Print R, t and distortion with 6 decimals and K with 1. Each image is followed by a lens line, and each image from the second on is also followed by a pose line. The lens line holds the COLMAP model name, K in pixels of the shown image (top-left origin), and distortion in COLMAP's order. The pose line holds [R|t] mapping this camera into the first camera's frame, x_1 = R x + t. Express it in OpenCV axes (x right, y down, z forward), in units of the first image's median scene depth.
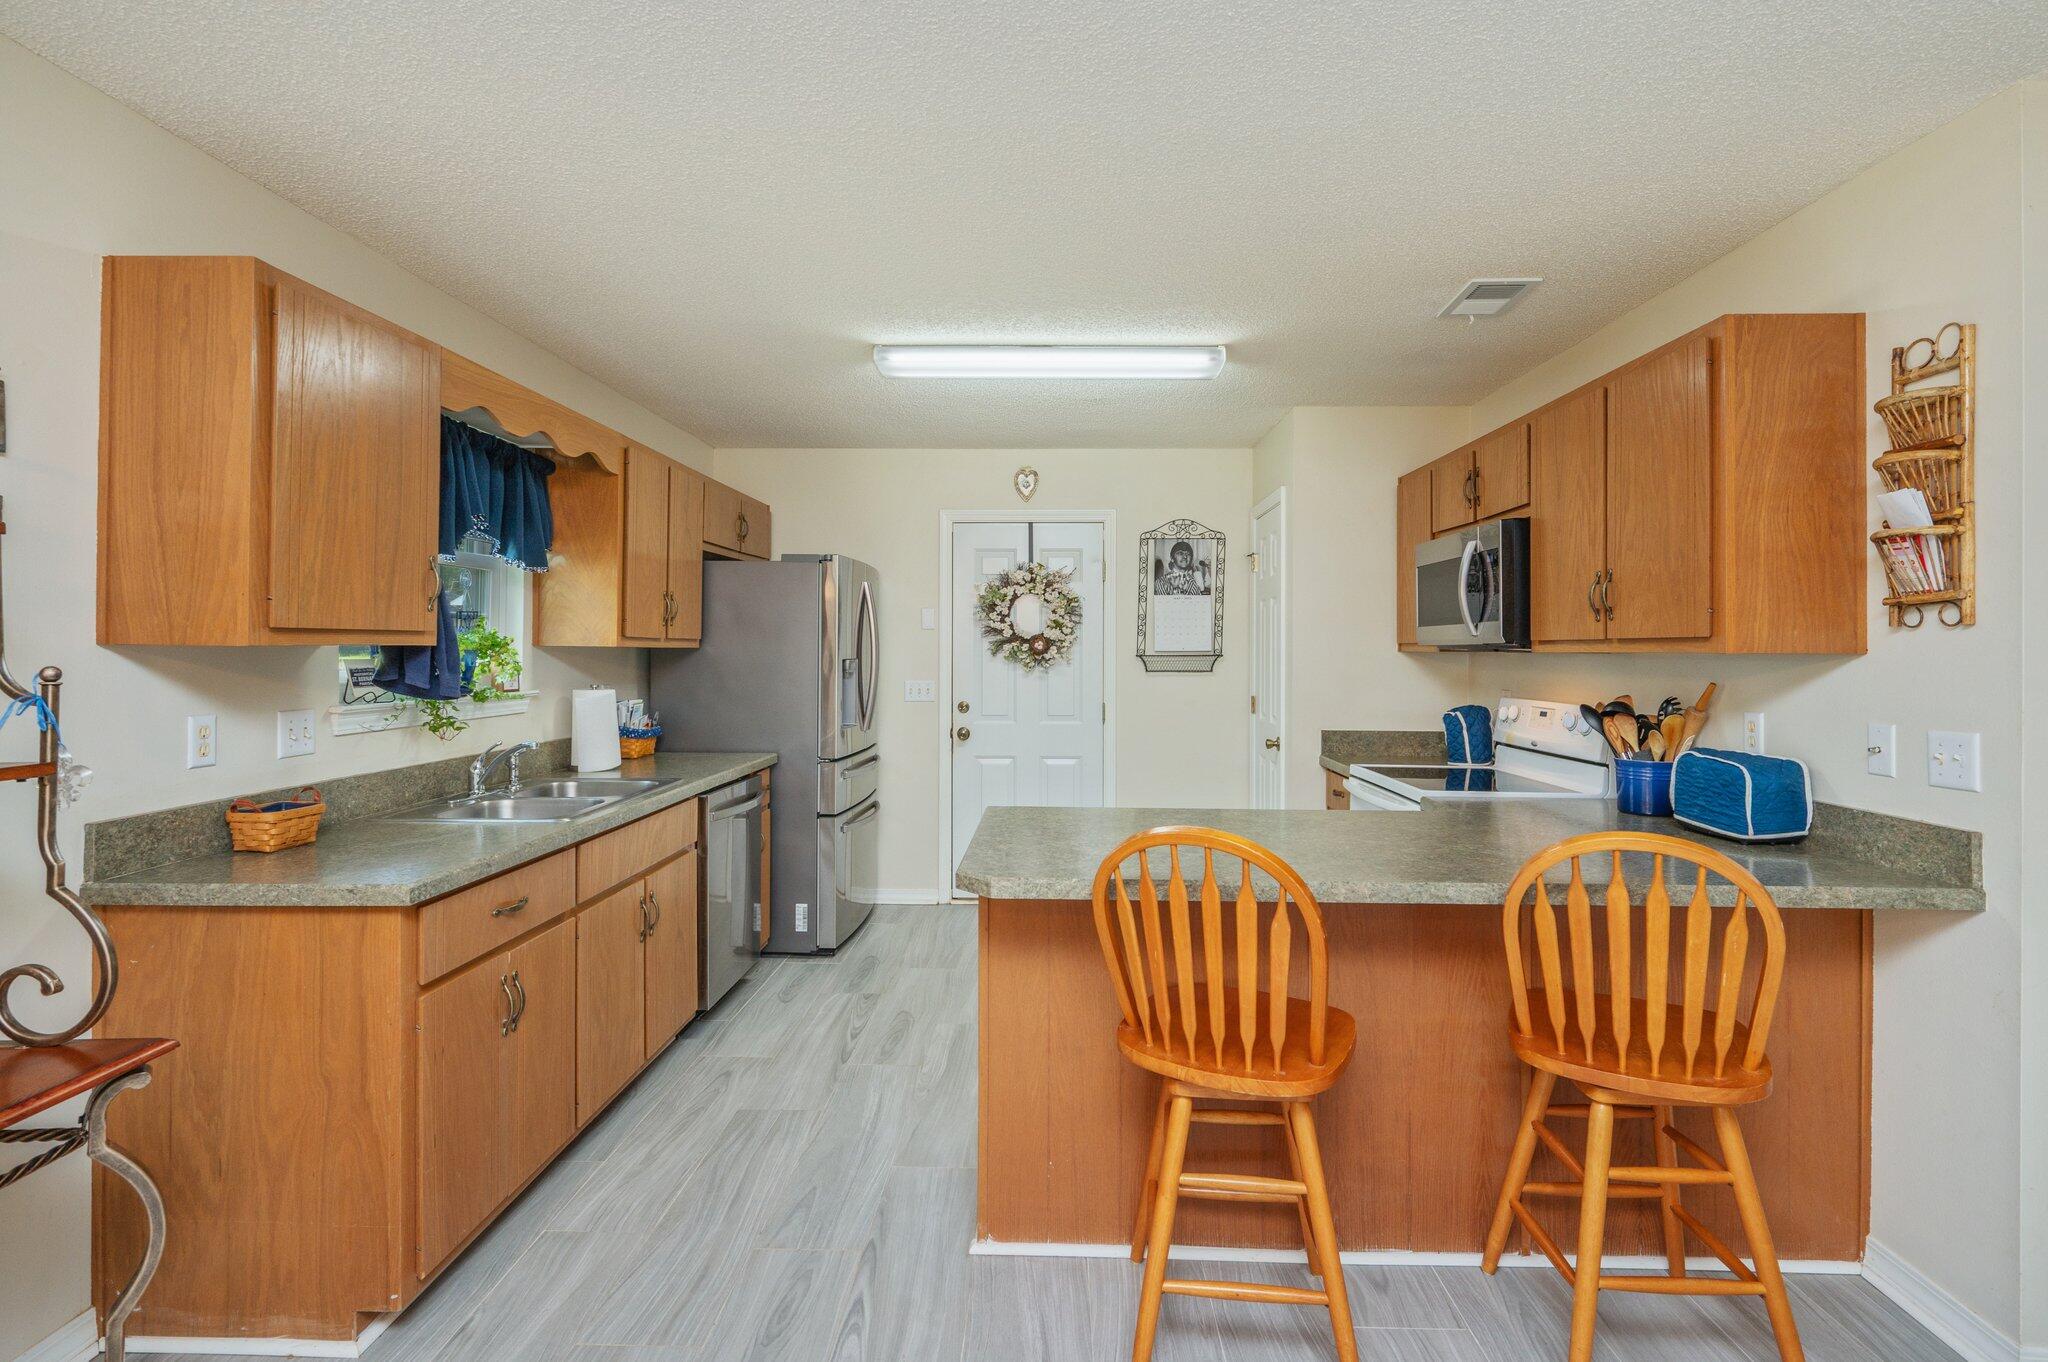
lens RADIAL K [[1013.1, 0, 1028.6], [0, 1013.1, 649.1], [0, 0, 1]] dist [-0.000236, -0.000089]
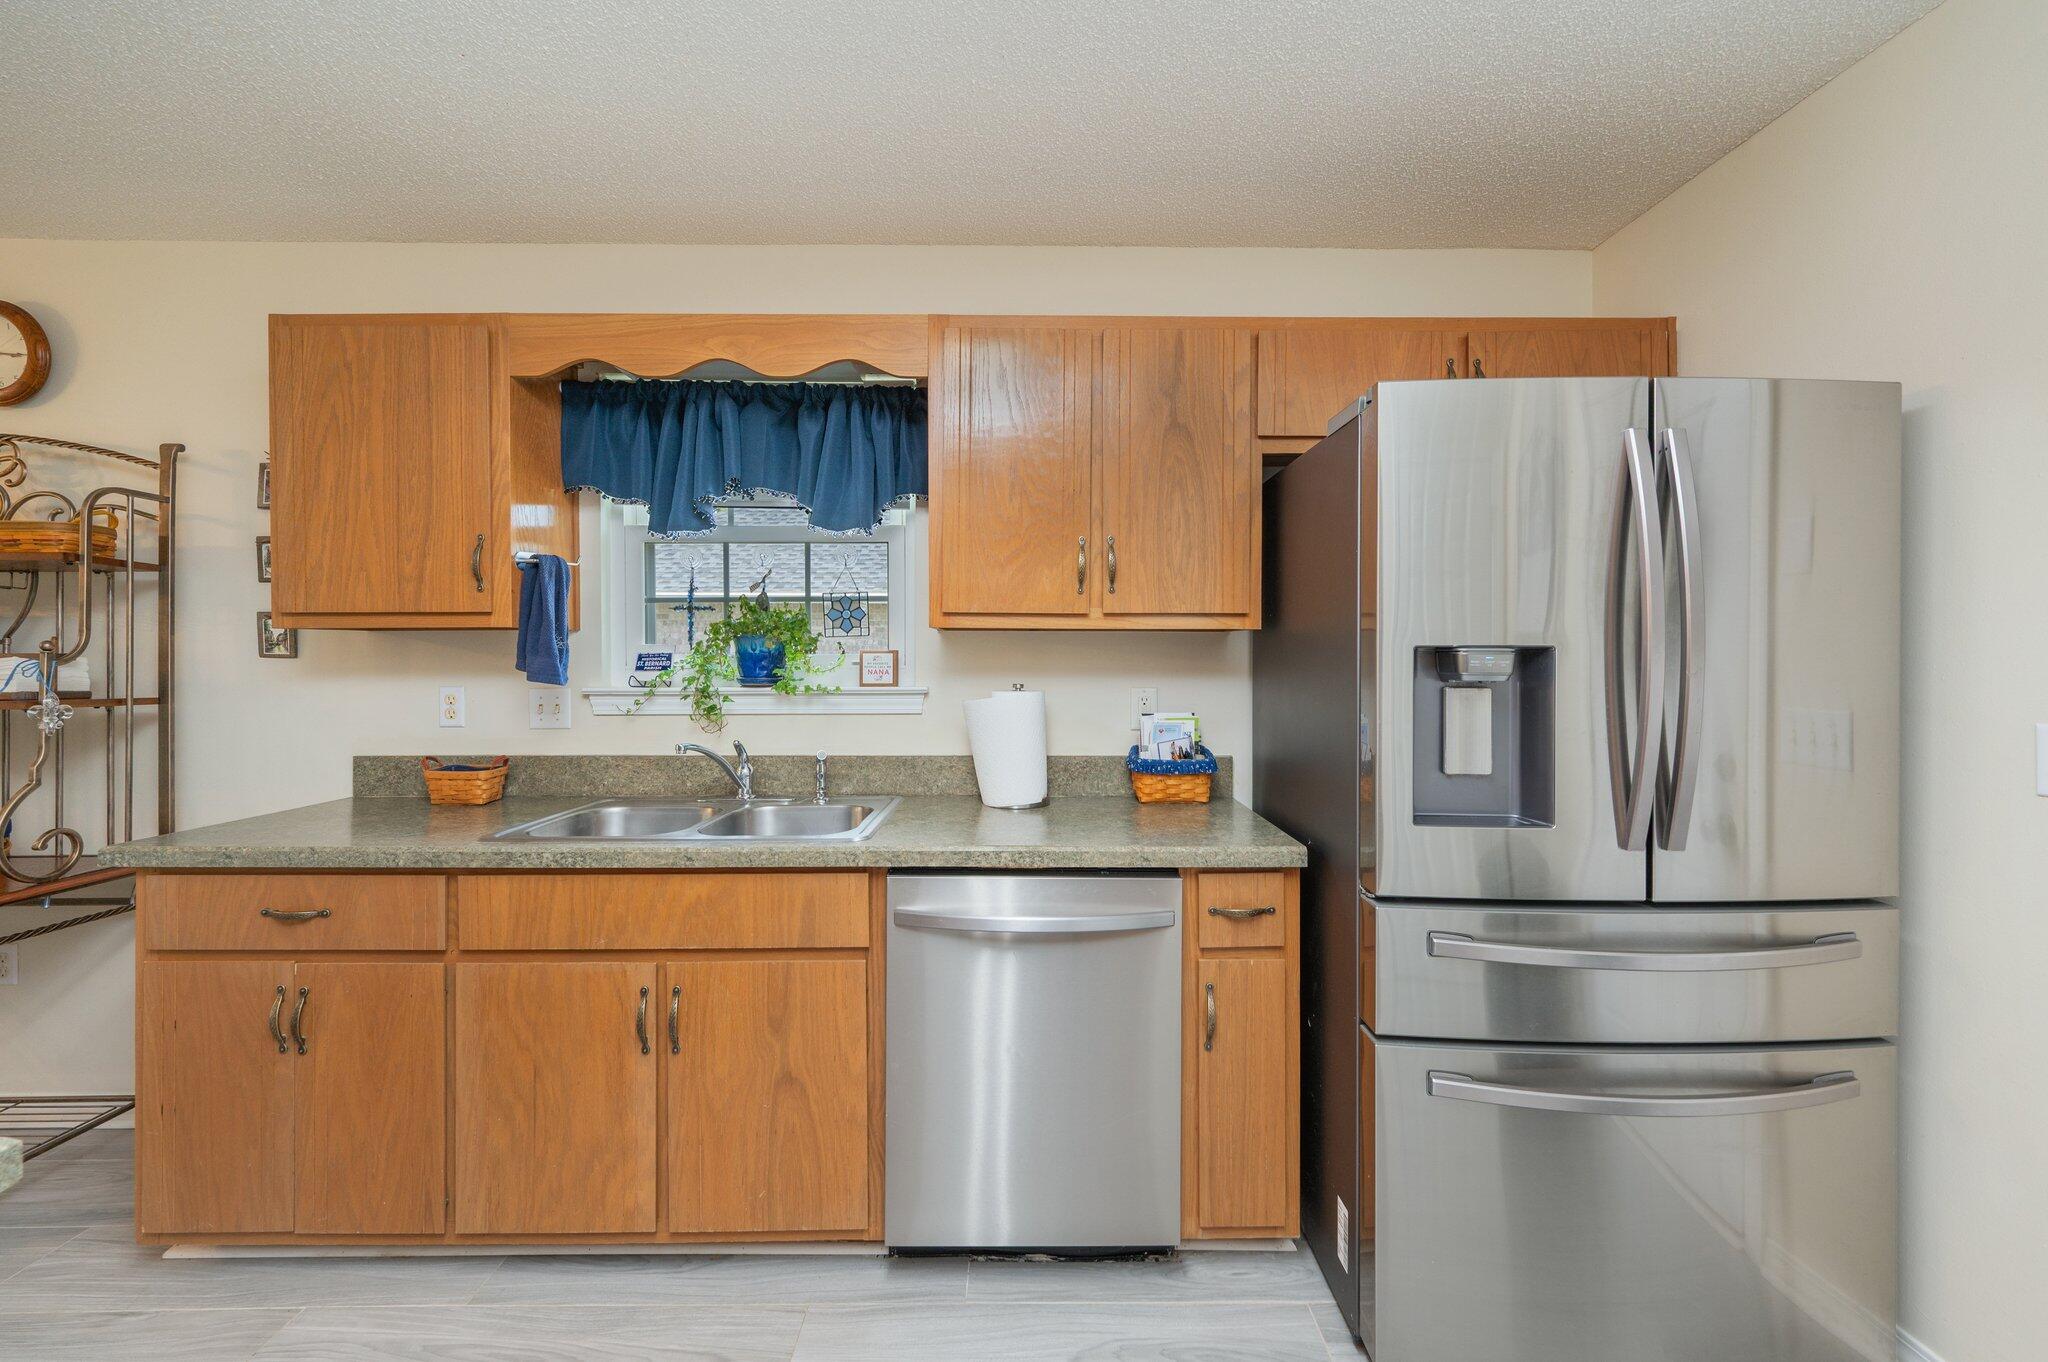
lens RADIAL K [[818.4, 0, 1028.2], [0, 818.4, 663.4], [0, 0, 1]] dist [-0.000761, -0.000103]
pose [[0.043190, 0.004312, -0.999058, 0.105191], [-0.000454, 0.999991, 0.004296, 0.013288], [0.999067, 0.000268, 0.043192, 0.711851]]
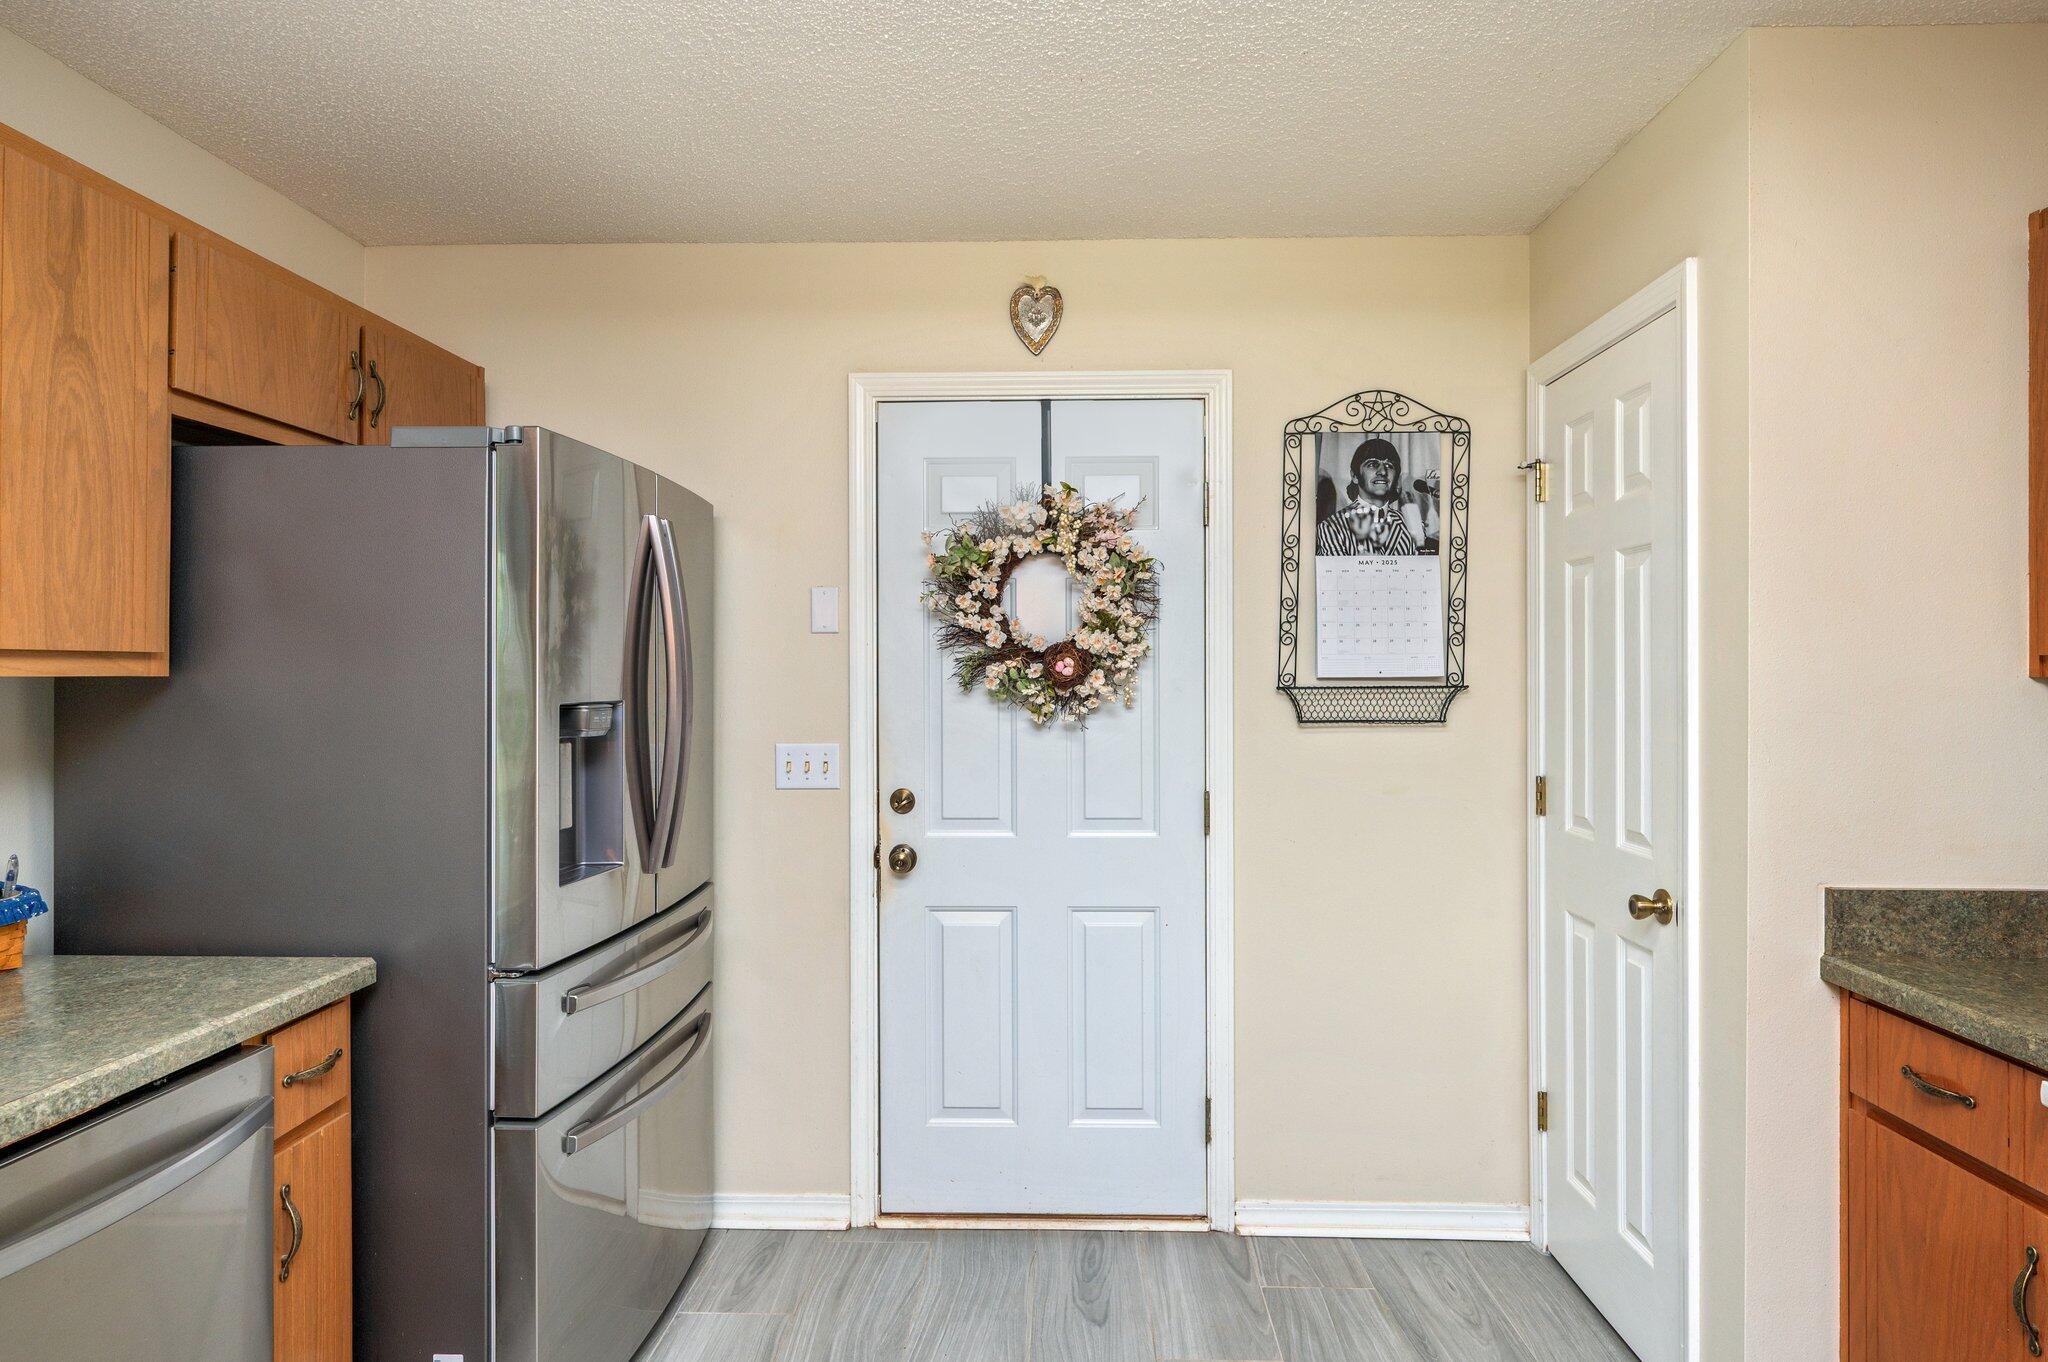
lens RADIAL K [[1162.5, 0, 1024.0], [0, 1162.5, 681.0], [0, 0, 1]] dist [-0.000395, -0.000226]
pose [[0.999941, -0.005155, -0.009579, -0.003438], [0.005216, 0.999967, 0.006306, -0.000632], [0.009546, -0.006356, 0.999934, 0.476496]]
